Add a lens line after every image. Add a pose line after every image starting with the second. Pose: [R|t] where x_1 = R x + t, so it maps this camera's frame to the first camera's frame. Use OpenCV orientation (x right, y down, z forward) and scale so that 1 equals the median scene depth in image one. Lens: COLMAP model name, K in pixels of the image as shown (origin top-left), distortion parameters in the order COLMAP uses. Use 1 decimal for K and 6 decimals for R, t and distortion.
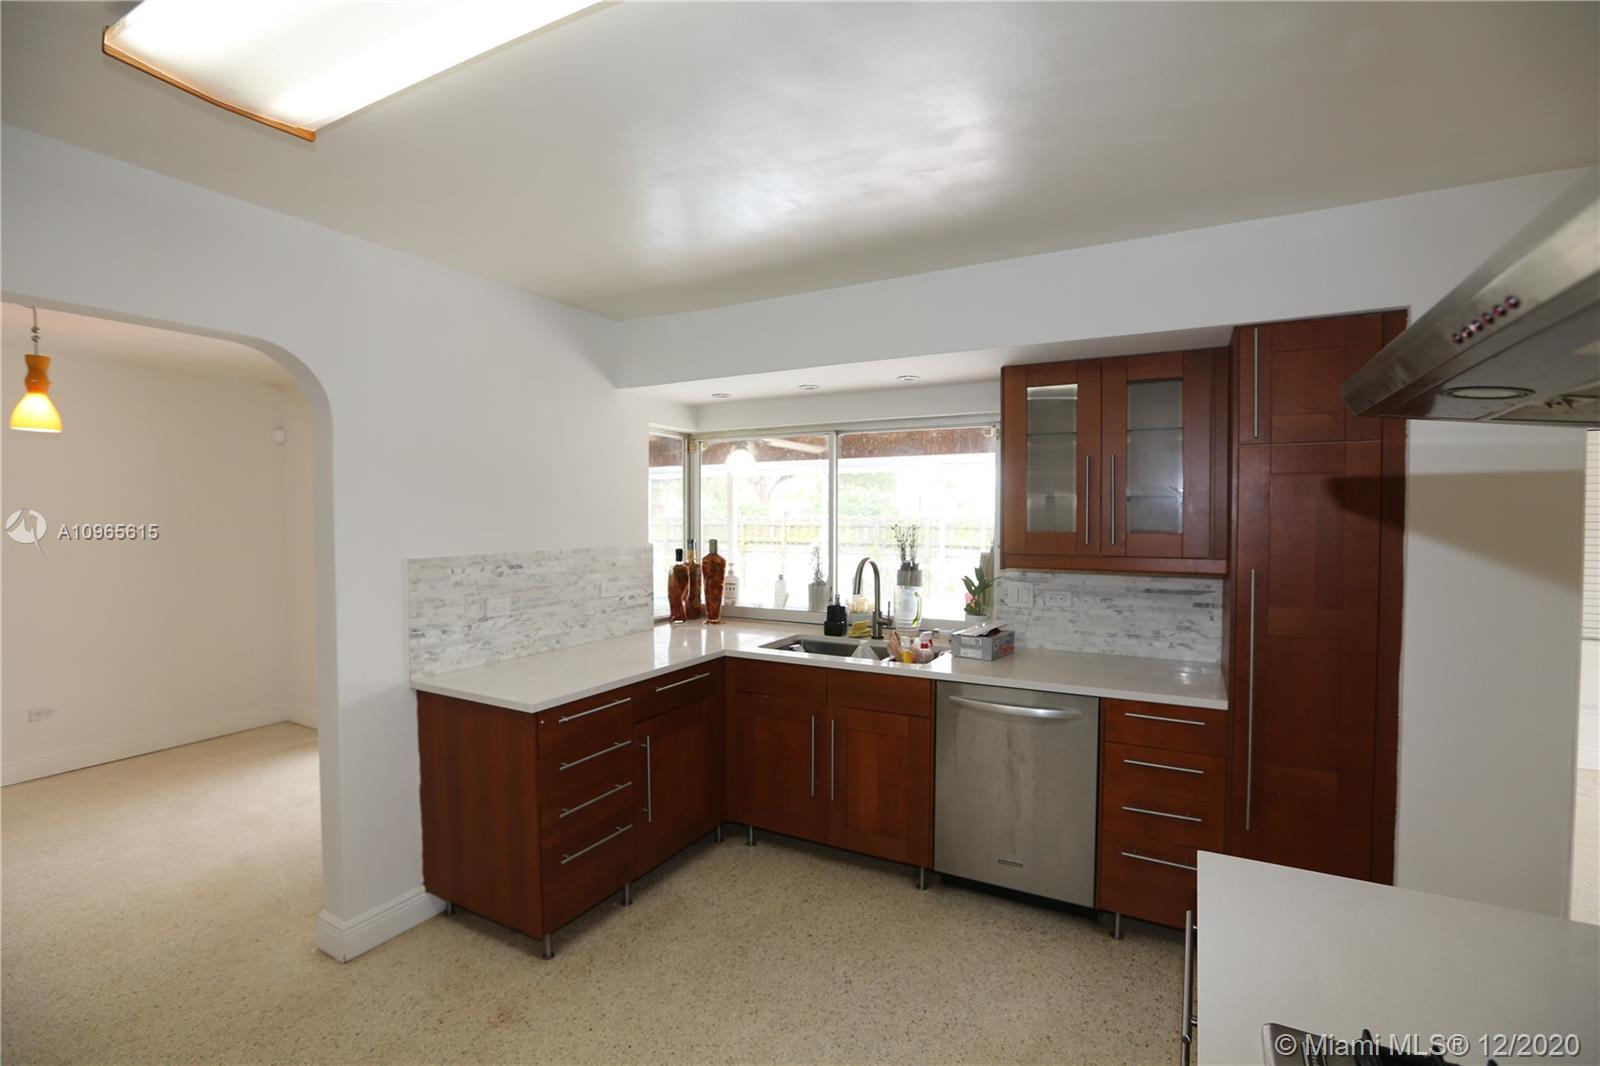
lens RADIAL K [[732.8, 0, 800.0], [0, 732.8, 533.0], [0, 0, 1]] dist [-0.030471, 0.000295]
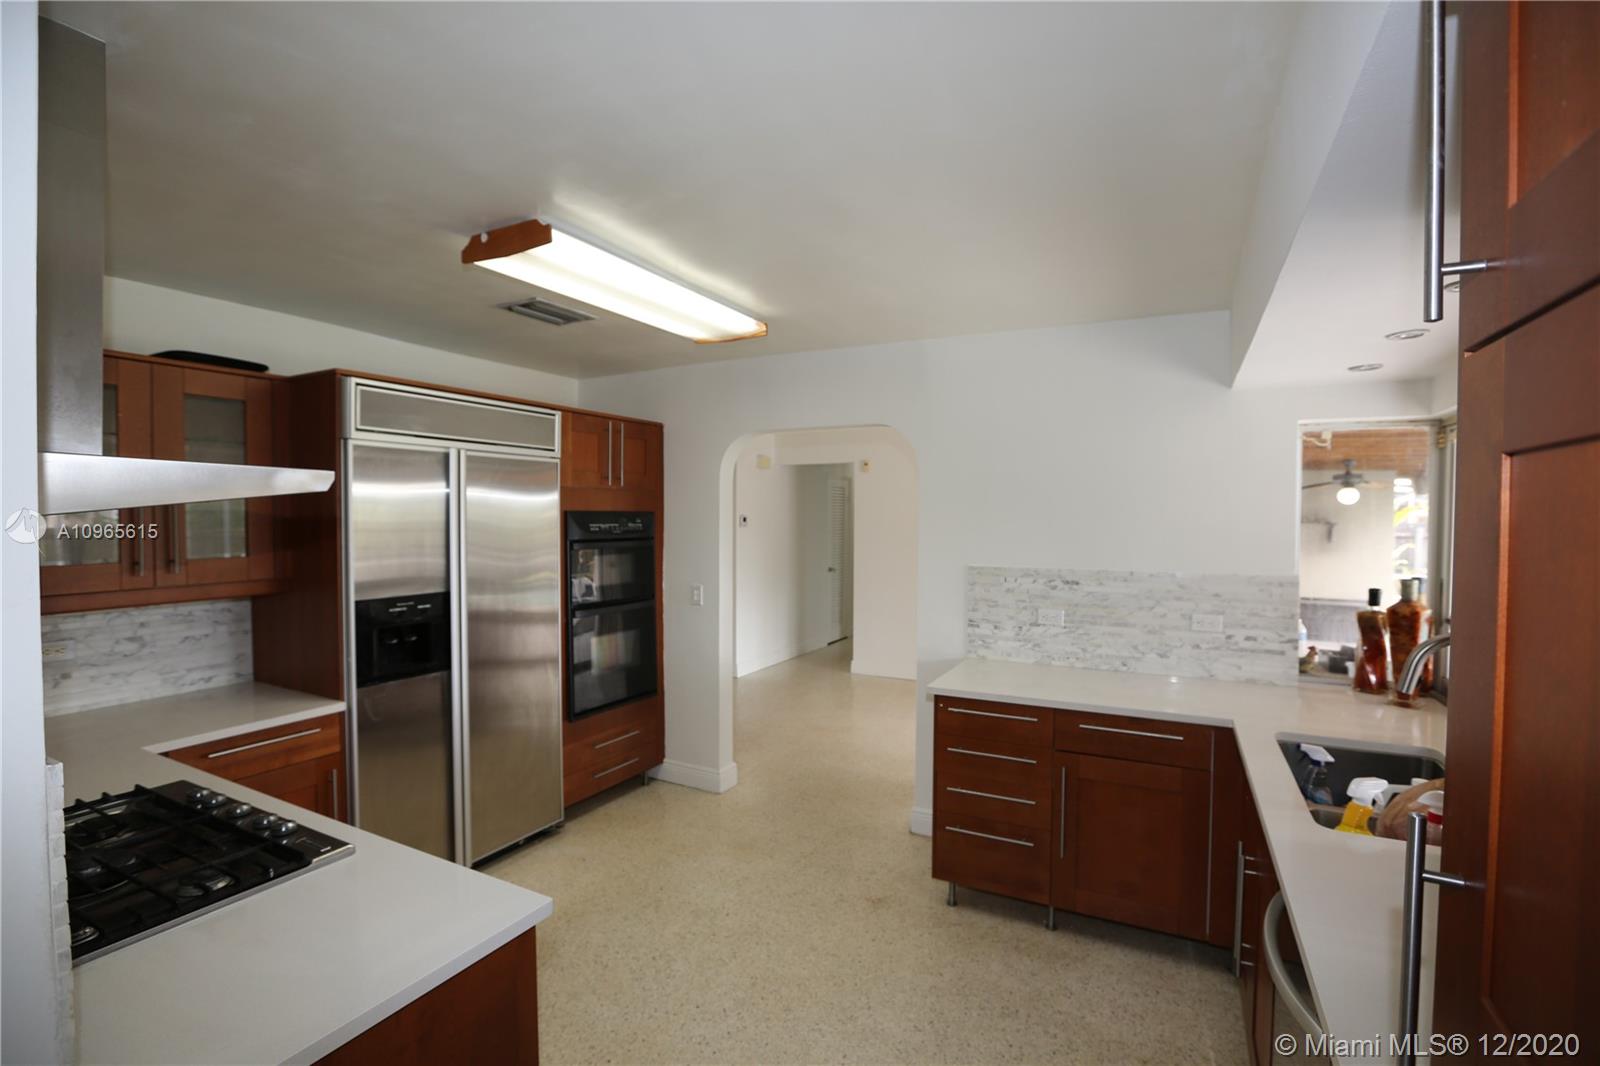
lens RADIAL K [[732.8, 0, 800.0], [0, 732.8, 533.0], [0, 0, 1]] dist [-0.030471, 0.000295]
pose [[0.010868, 0.025728, -0.999610, 0.685907], [-0.029161, 0.999252, 0.025402, -0.042961], [0.999516, 0.028874, 0.011610, 0.586872]]
